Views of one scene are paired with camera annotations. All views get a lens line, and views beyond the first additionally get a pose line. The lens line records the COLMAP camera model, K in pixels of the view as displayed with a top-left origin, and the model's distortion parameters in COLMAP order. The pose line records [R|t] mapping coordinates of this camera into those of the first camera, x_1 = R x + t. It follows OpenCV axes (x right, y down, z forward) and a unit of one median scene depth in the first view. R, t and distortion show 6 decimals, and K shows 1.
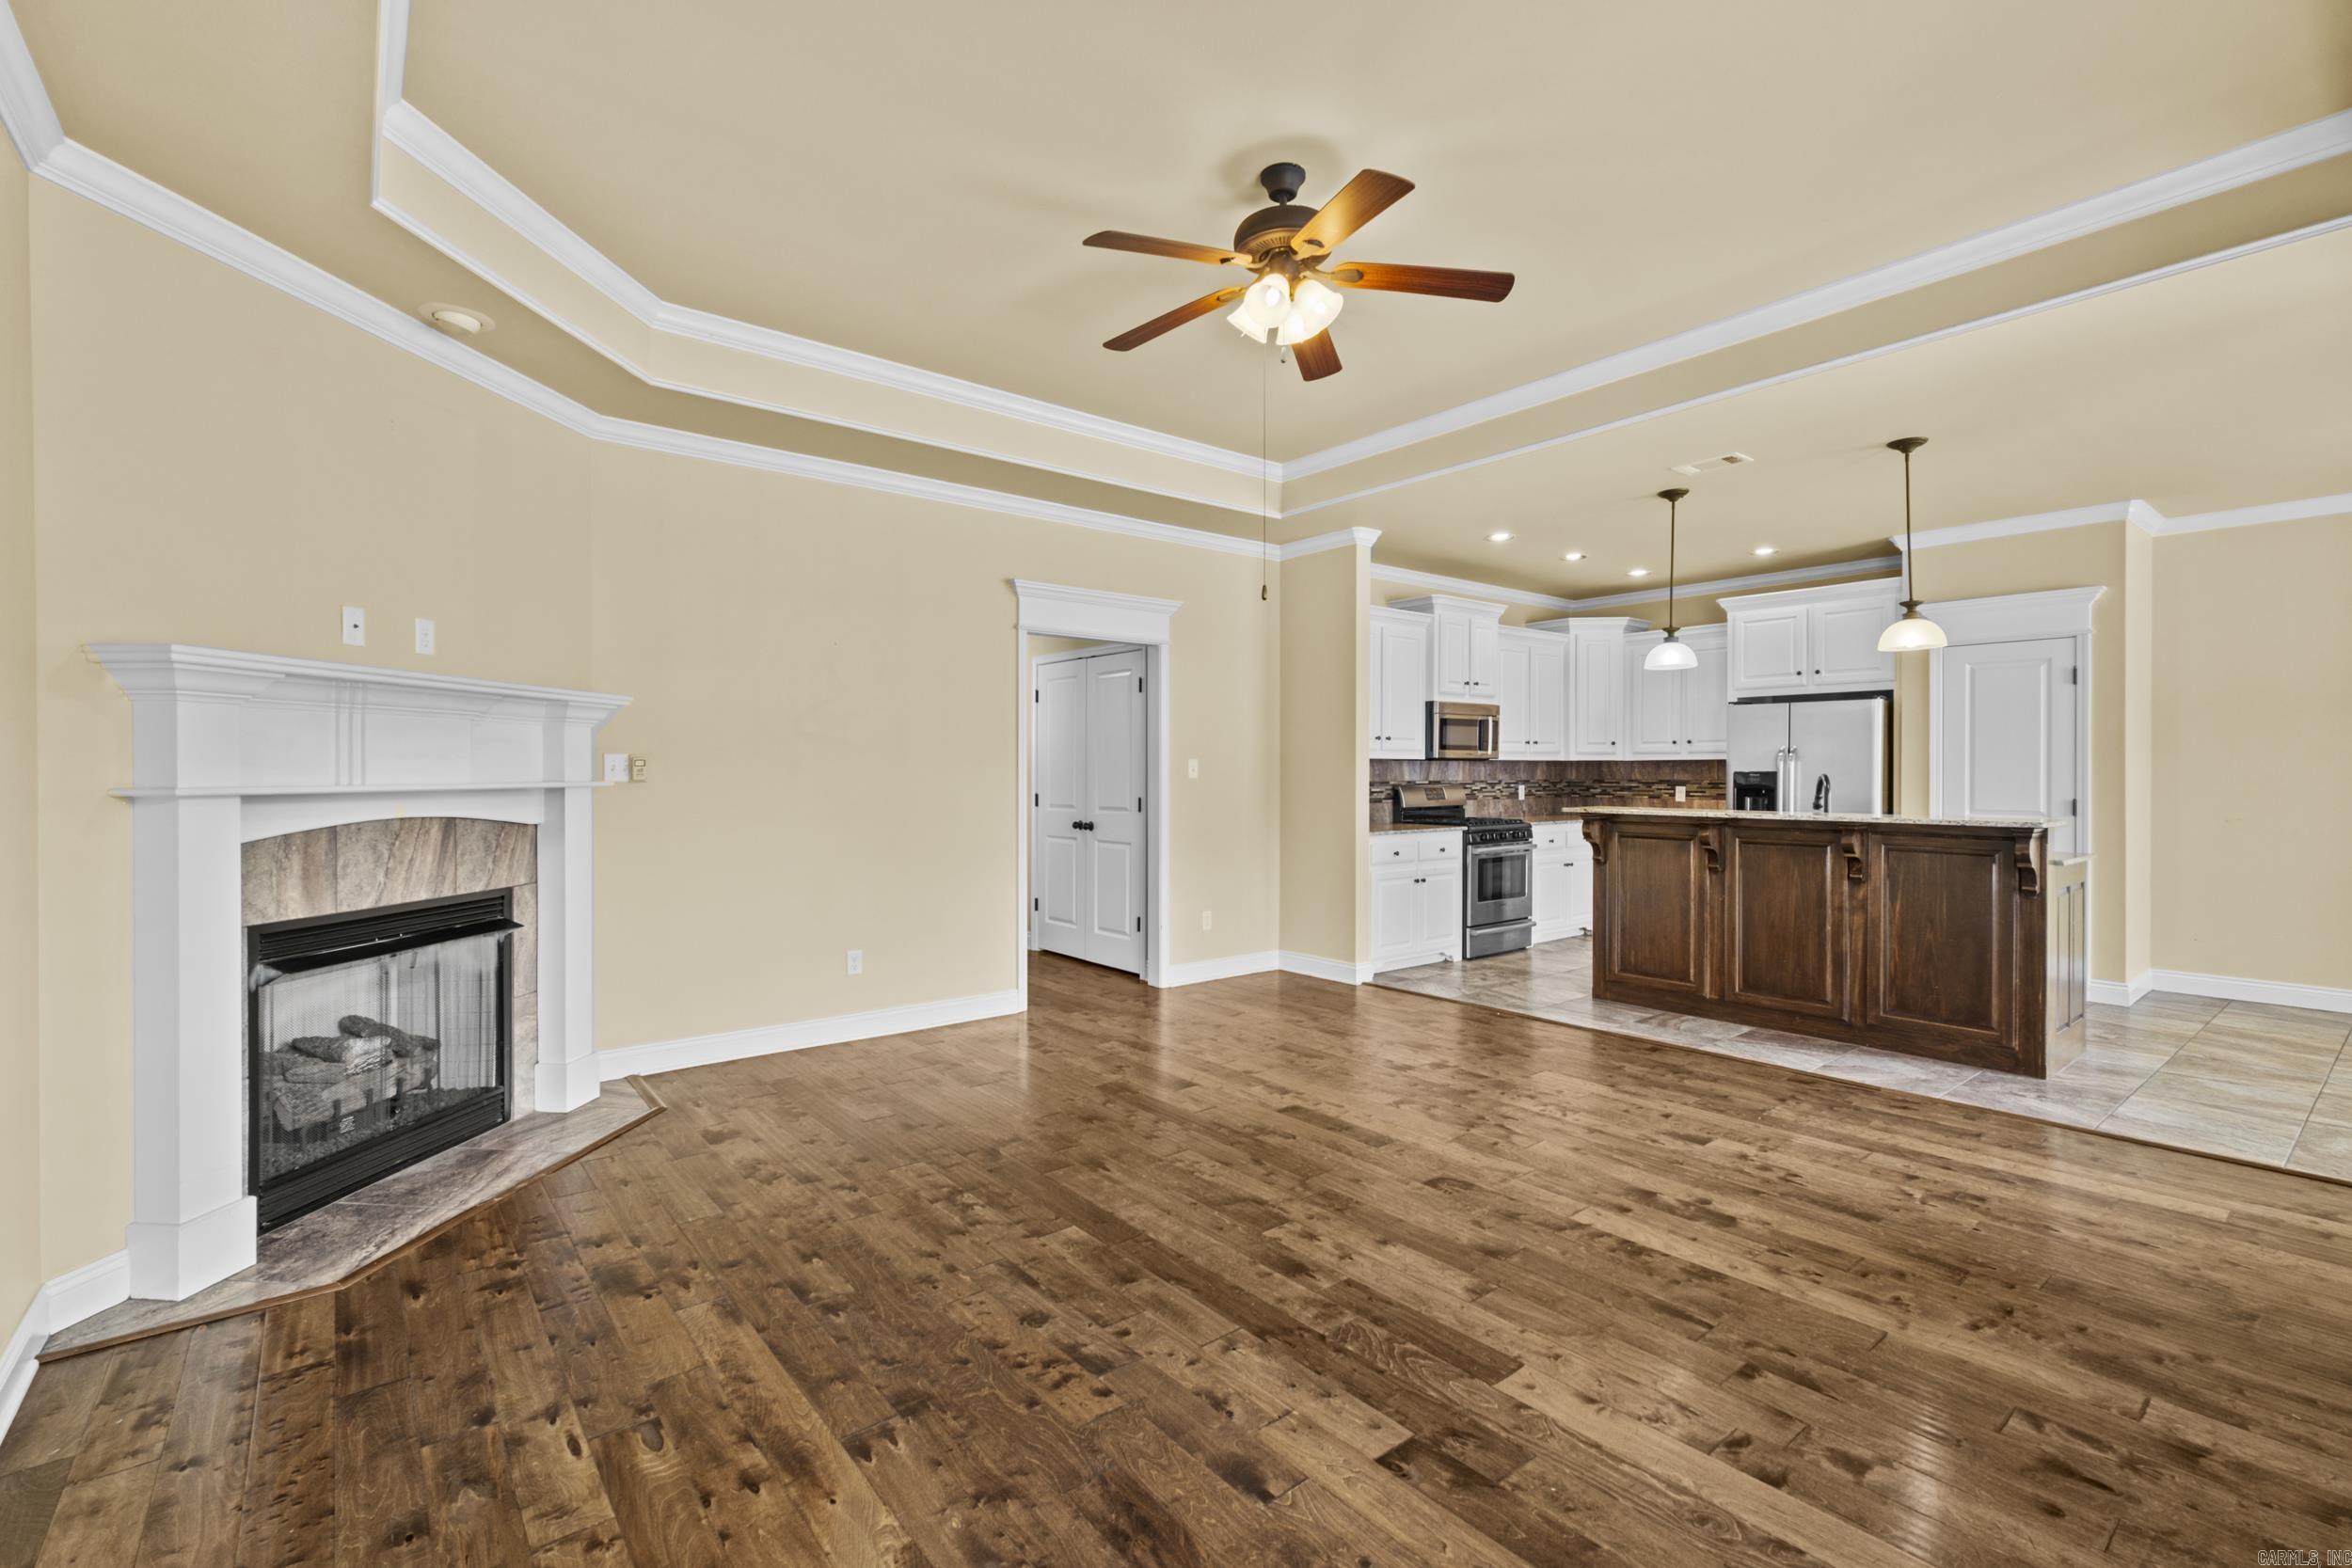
lens RADIAL K [[1022.3, 0, 1165.0], [0, 1022.3, 780.0], [0, 0, 1]] dist [0.010094, -0.000936]
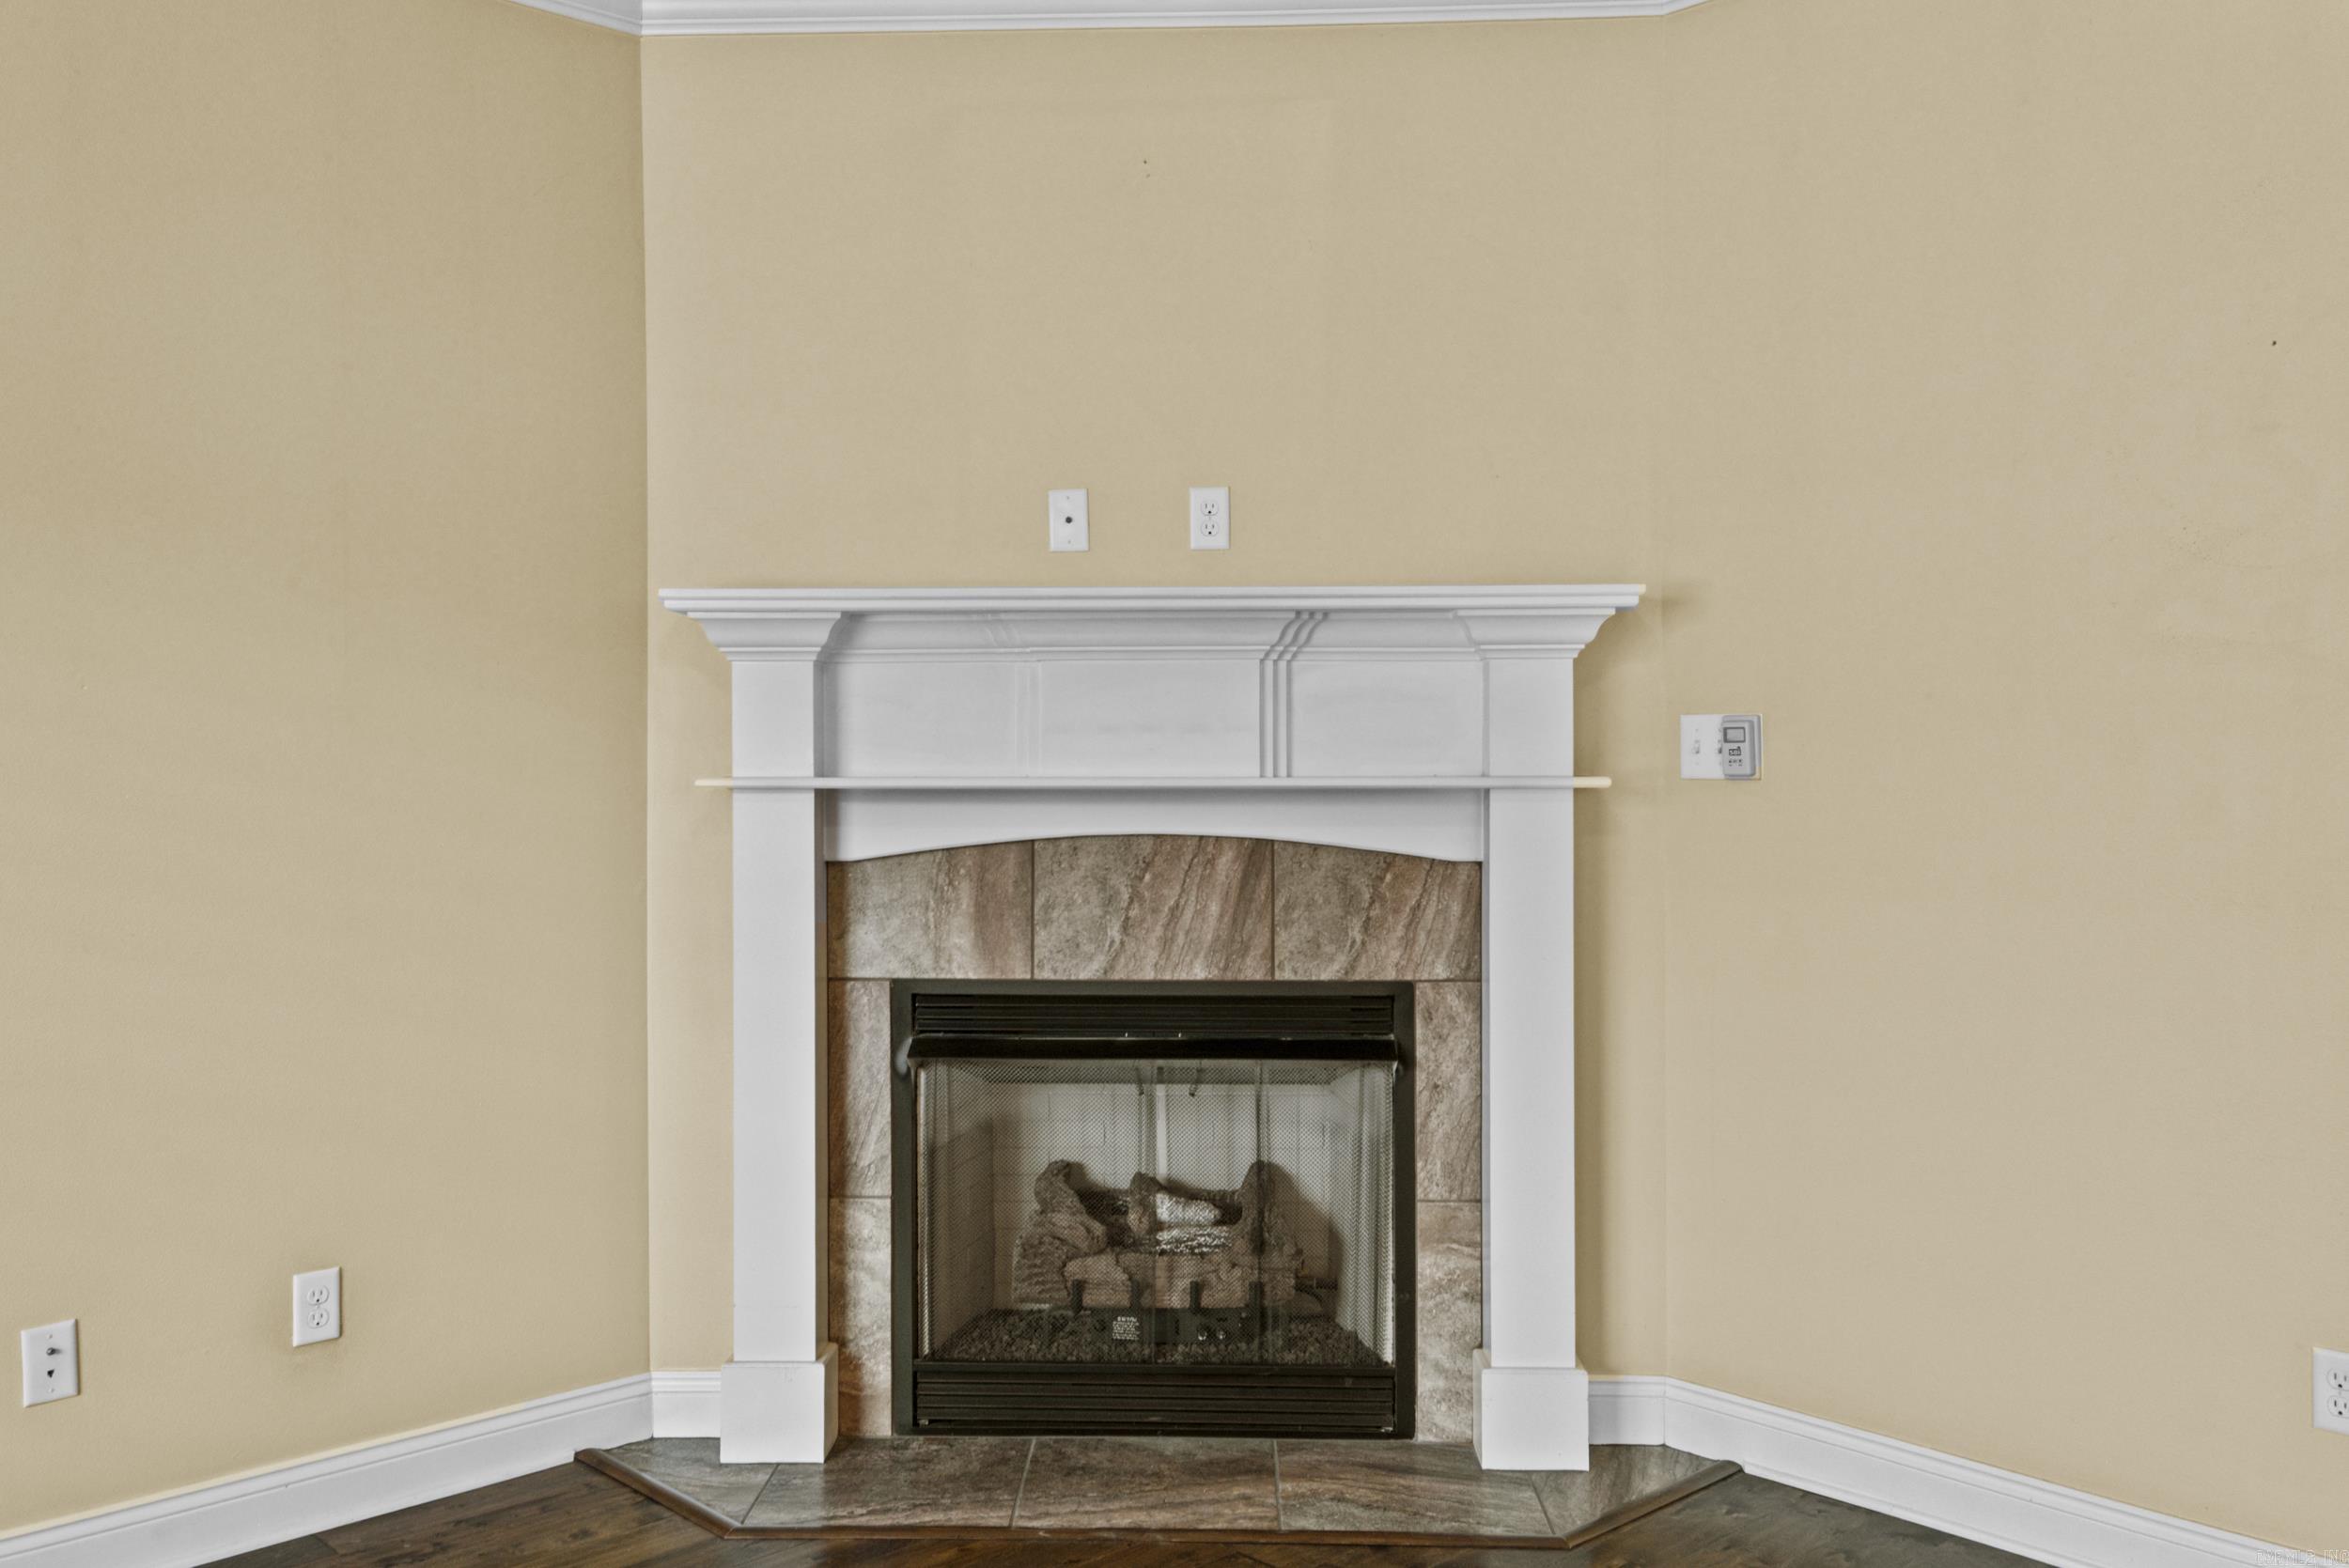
lens RADIAL K [[2007.0, 0, 1182.3], [0, 2007.0, 766.9], [0, 0, 1]] dist [0.020418, 0.023340]
pose [[0.078056, 0.010603, -0.996893, 0.345672], [-0.007049, 0.999924, 0.010083, -0.011265], [0.996924, 0.006240, 0.078125, 0.805184]]
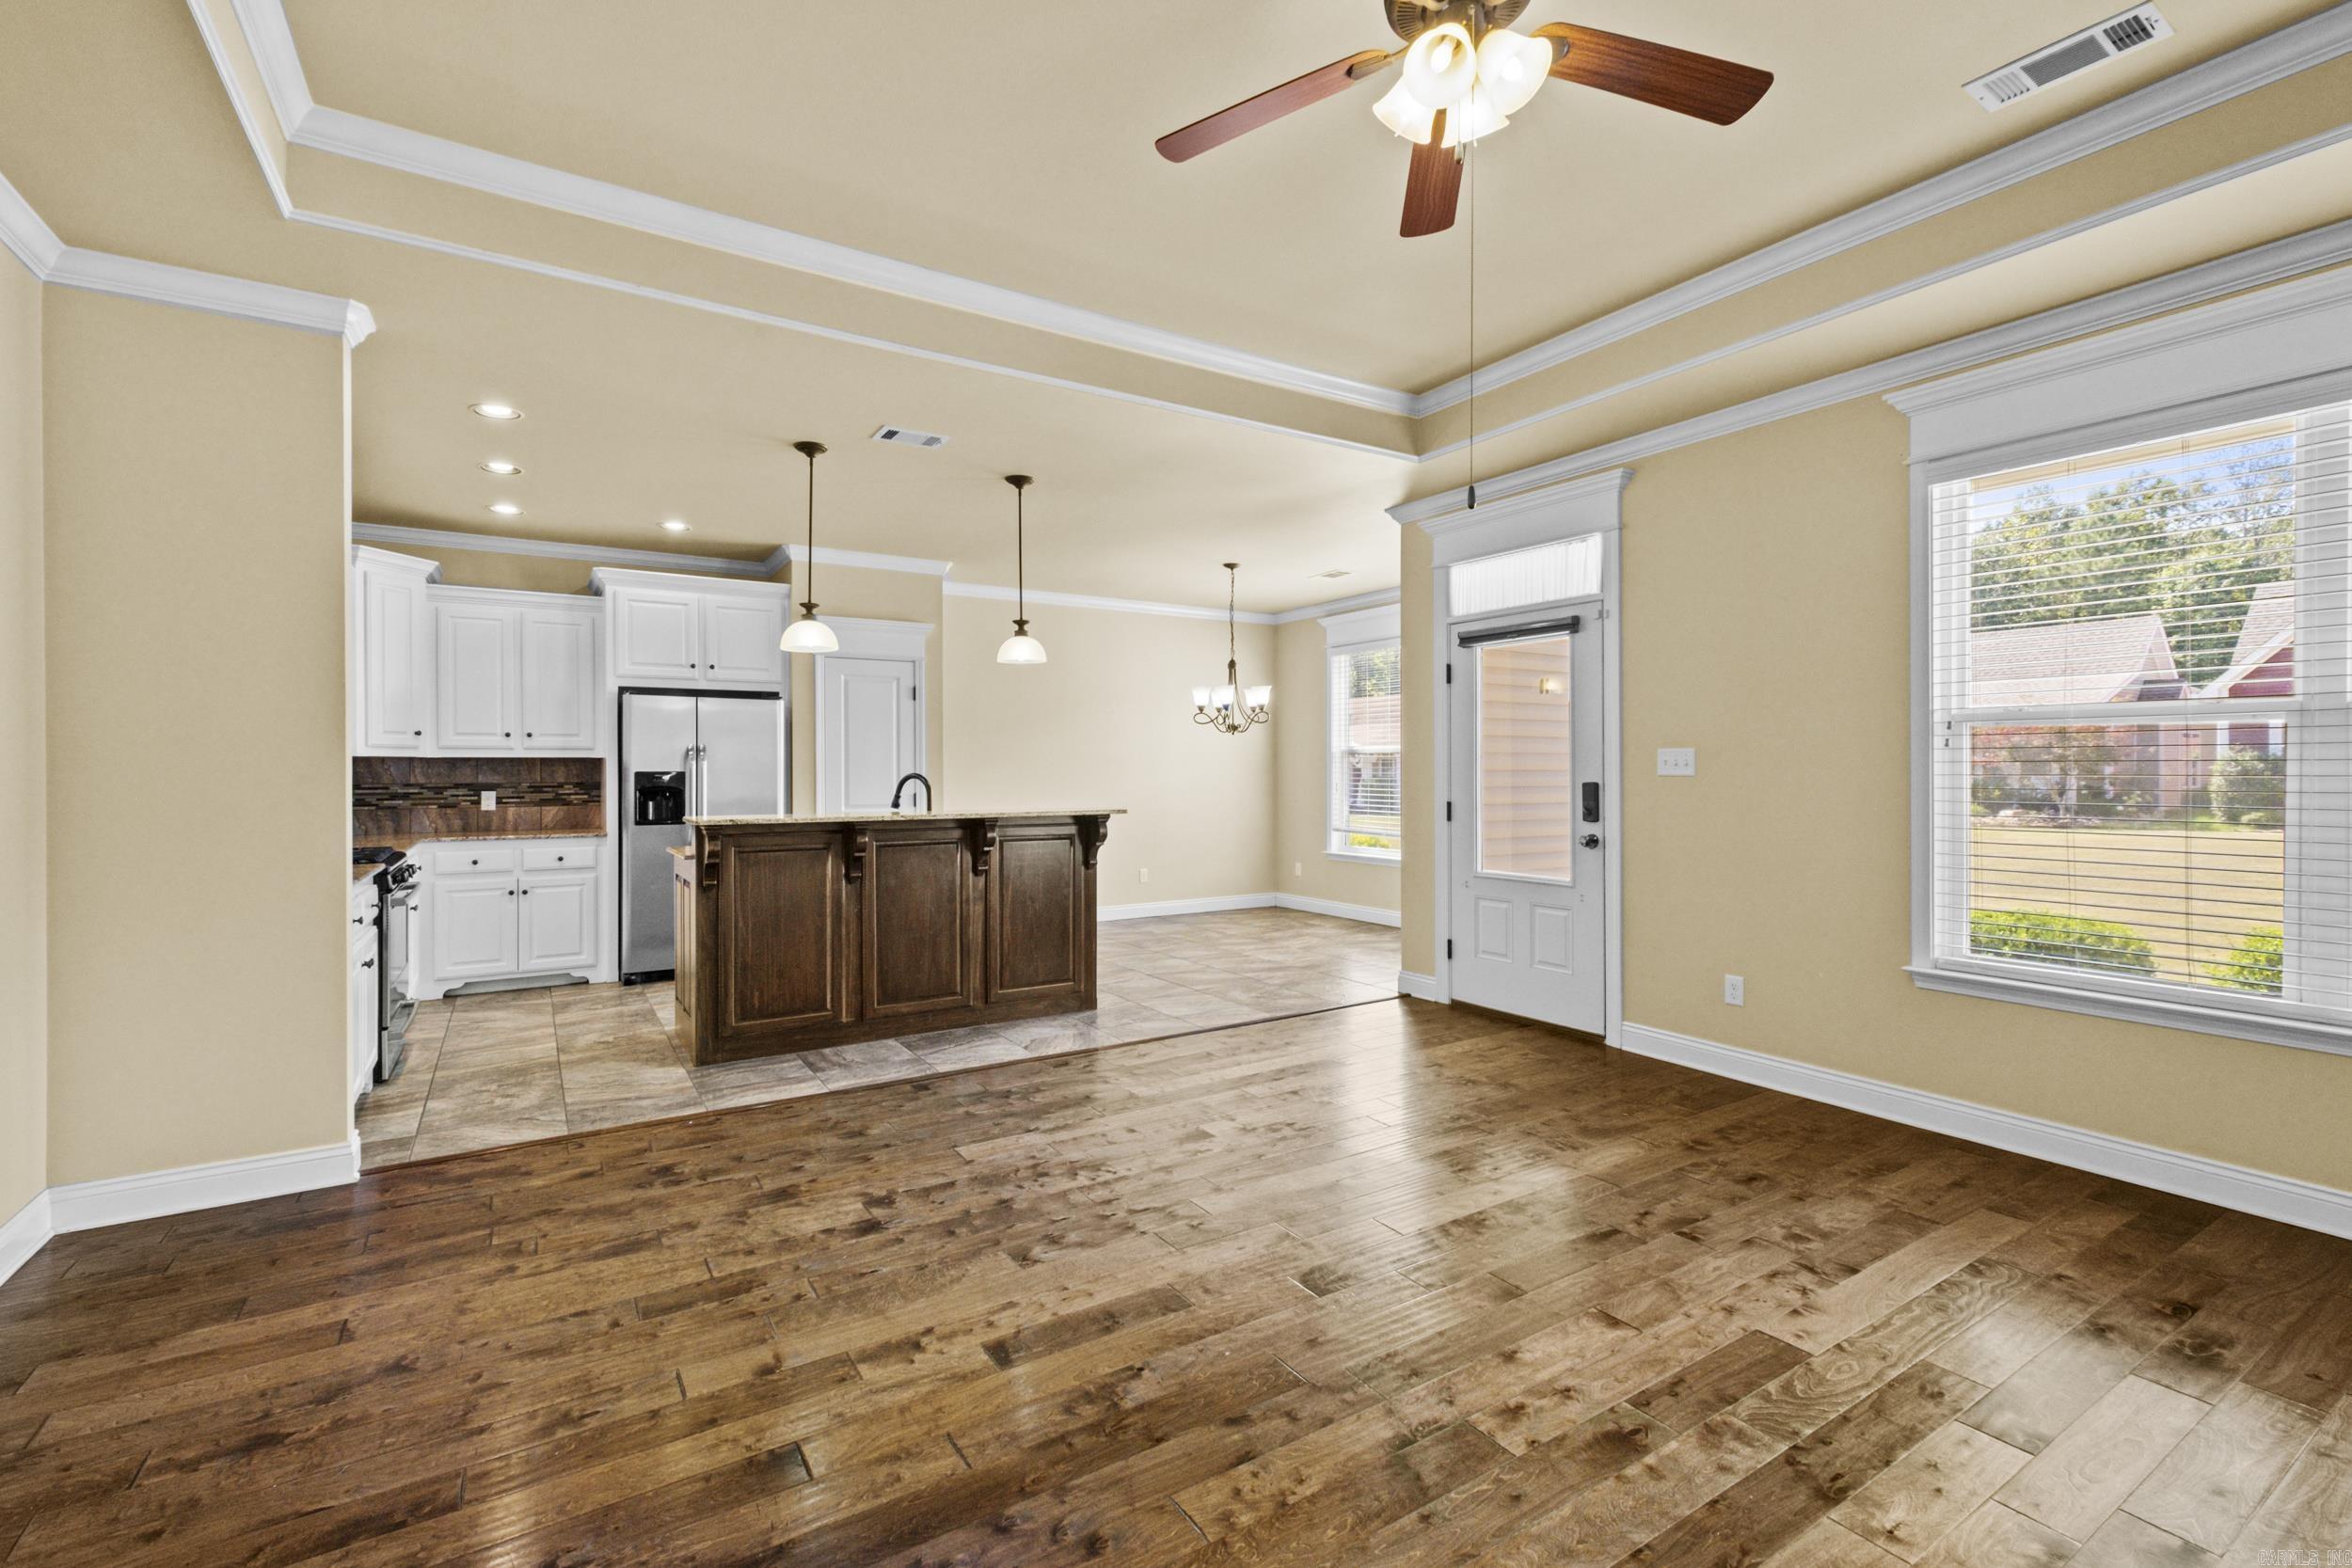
lens RADIAL K [[1022.3, 0, 1146.7], [0, 1022.3, 769.3], [0, 0, 1]] dist [0.010094, -0.000936]
pose [[0.125977, 0.001000, 0.992033, -0.456839], [0.011563, 0.999930, -0.002476, -0.005480], [-0.991966, 0.011783, 0.125957, 0.872177]]
